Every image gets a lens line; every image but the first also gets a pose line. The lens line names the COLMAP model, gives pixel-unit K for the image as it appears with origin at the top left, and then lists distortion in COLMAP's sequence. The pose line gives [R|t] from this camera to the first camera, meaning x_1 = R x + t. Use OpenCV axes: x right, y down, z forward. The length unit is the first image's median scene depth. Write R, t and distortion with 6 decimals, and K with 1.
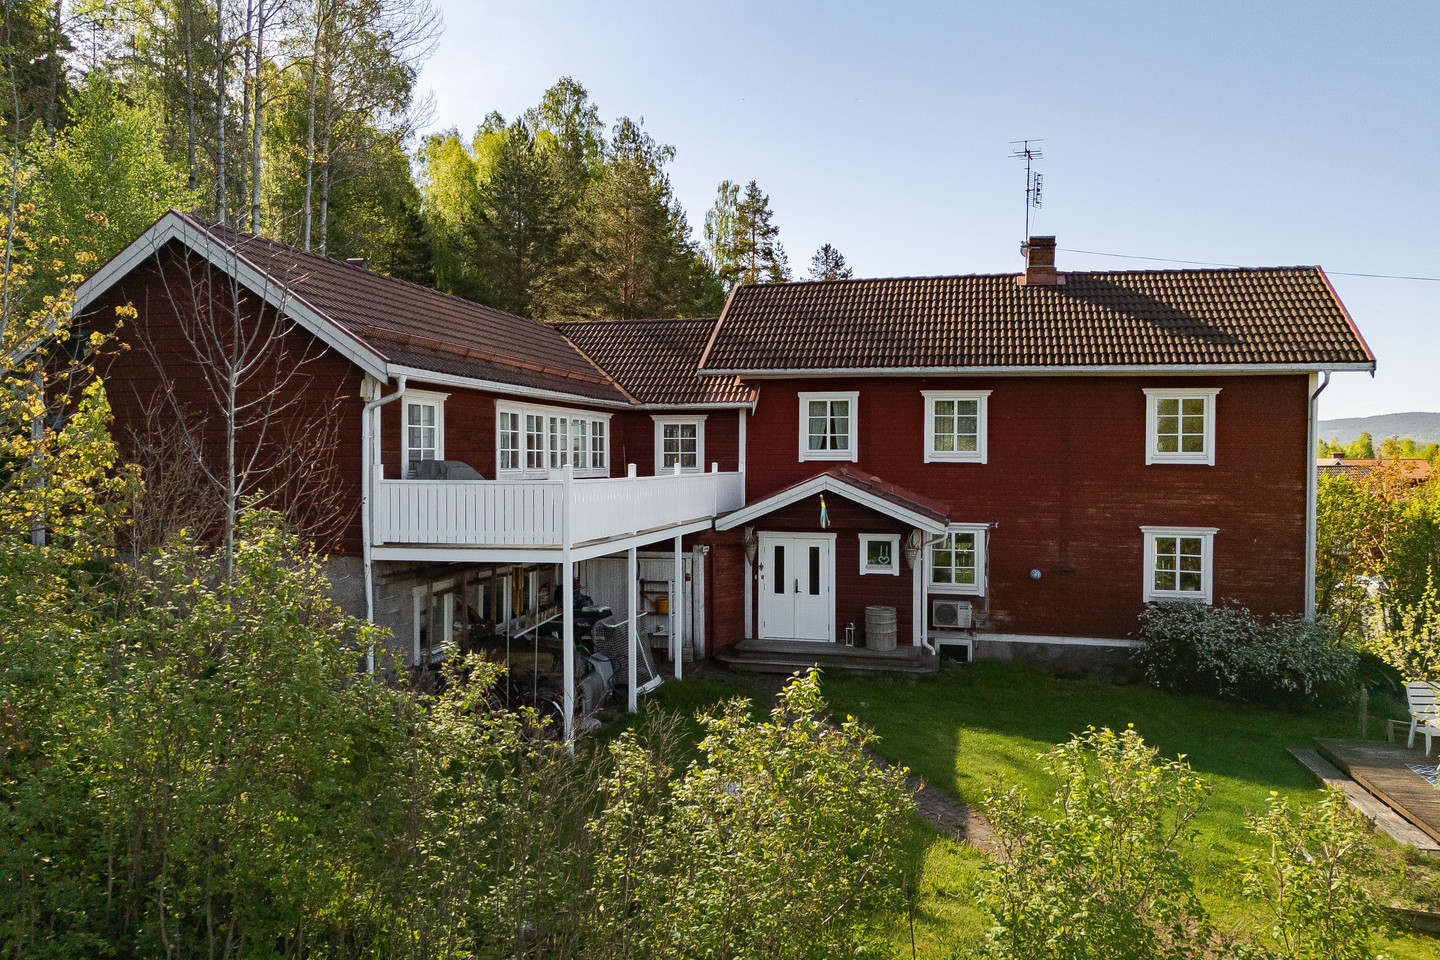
lens RADIAL K [[1059.1, 0, 729.5], [0, 1059.1, 478.4], [0, 0, 1]] dist [0.052070, -0.037118]
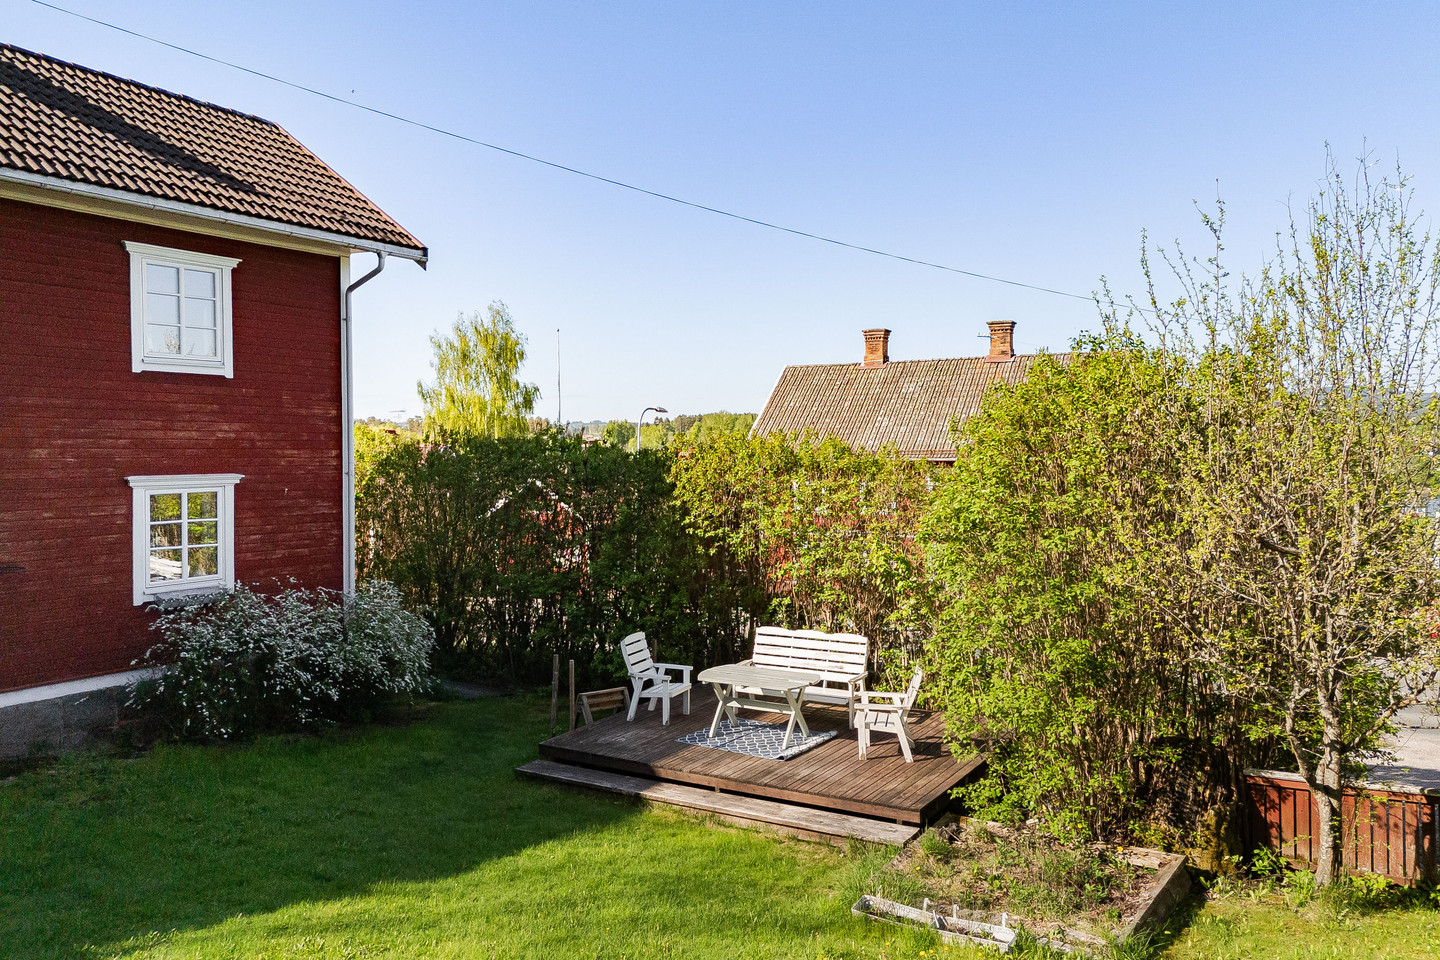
lens RADIAL K [[1059.1, 0, 718.6], [0, 1059.1, 471.0], [0, 0, 1]] dist [0.052070, -0.037118]
pose [[0.351486, -0.031252, 0.935671, -0.052280], [0.030245, 0.999300, 0.022016, 0.038748], [-0.935704, 0.020560, 0.352185, 0.493148]]
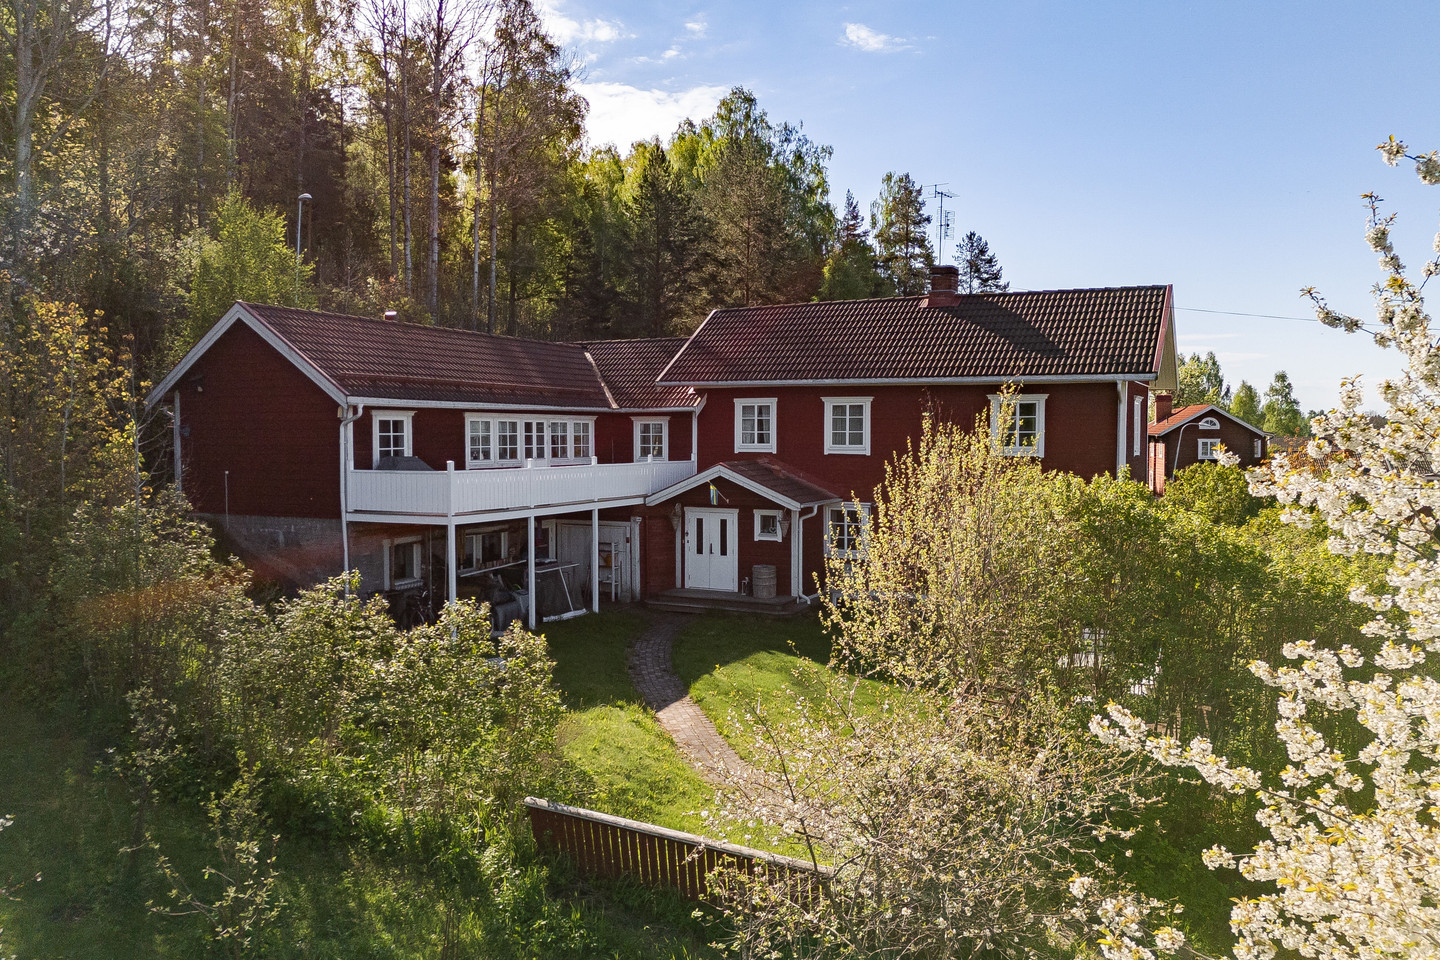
lens RADIAL K [[1059.1, 0, 724.6], [0, 1059.1, 486.9], [0, 0, 1]] dist [0.052070, -0.037118]
pose [[0.970292, 0.009900, -0.241733, 0.391310], [-0.002150, 0.999476, 0.032305, -0.017231], [0.241926, -0.030825, 0.969805, -0.262031]]
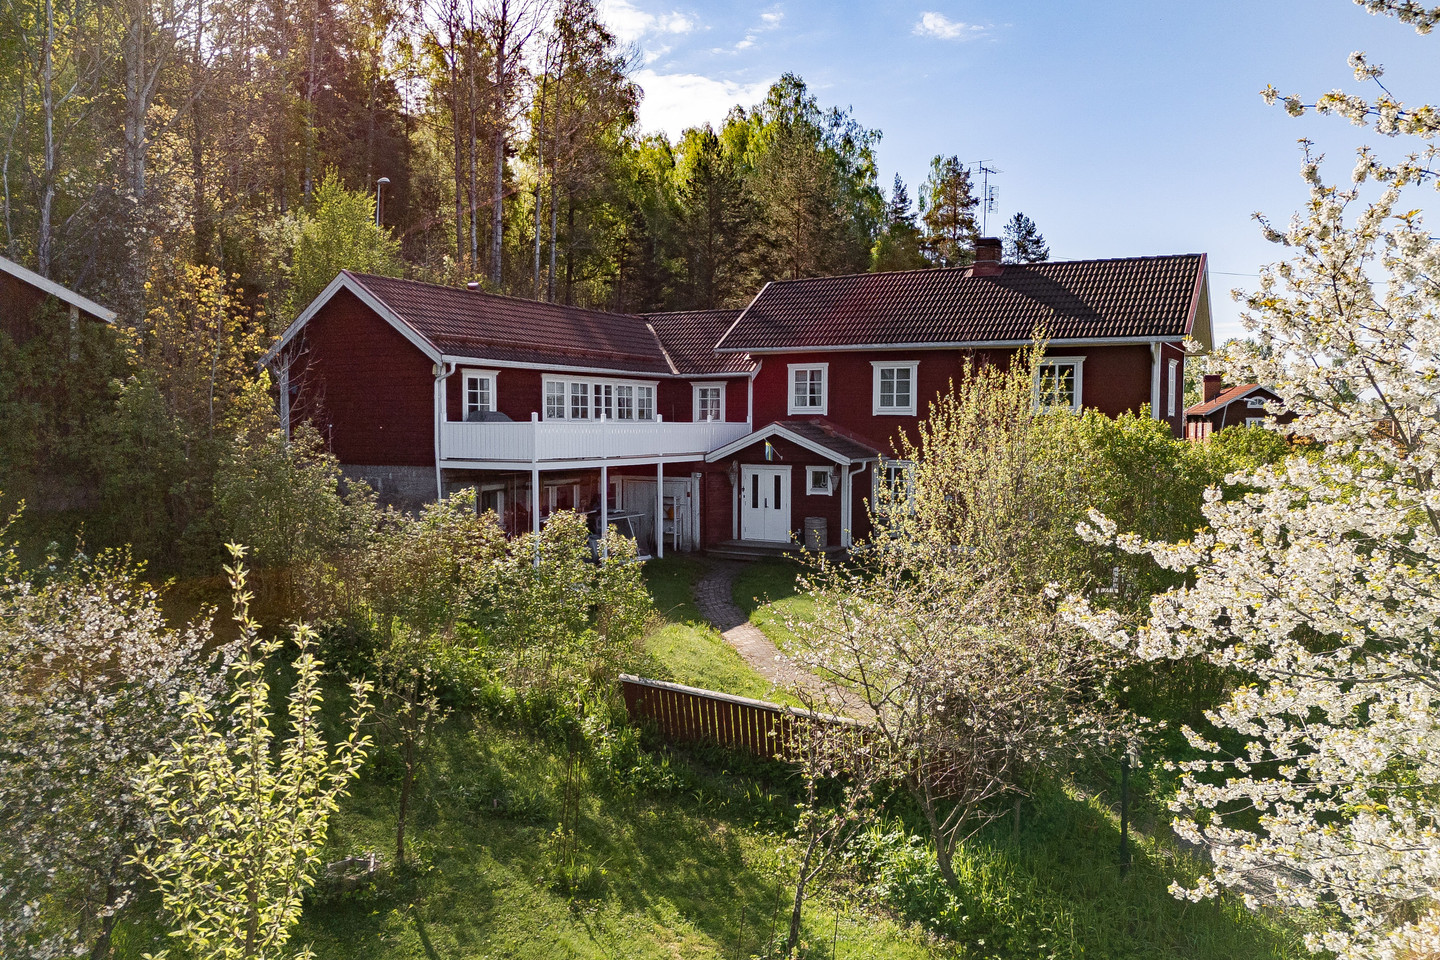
lens RADIAL K [[1059.1, 0, 719.4], [0, 1059.1, 481.8], [0, 0, 1]] dist [0.052070, -0.037118]
pose [[0.957795, 0.017027, -0.286946, 0.402762], [-0.006207, 0.999236, 0.038575, 0.019447], [0.287384, -0.035166, 0.957170, -0.359874]]
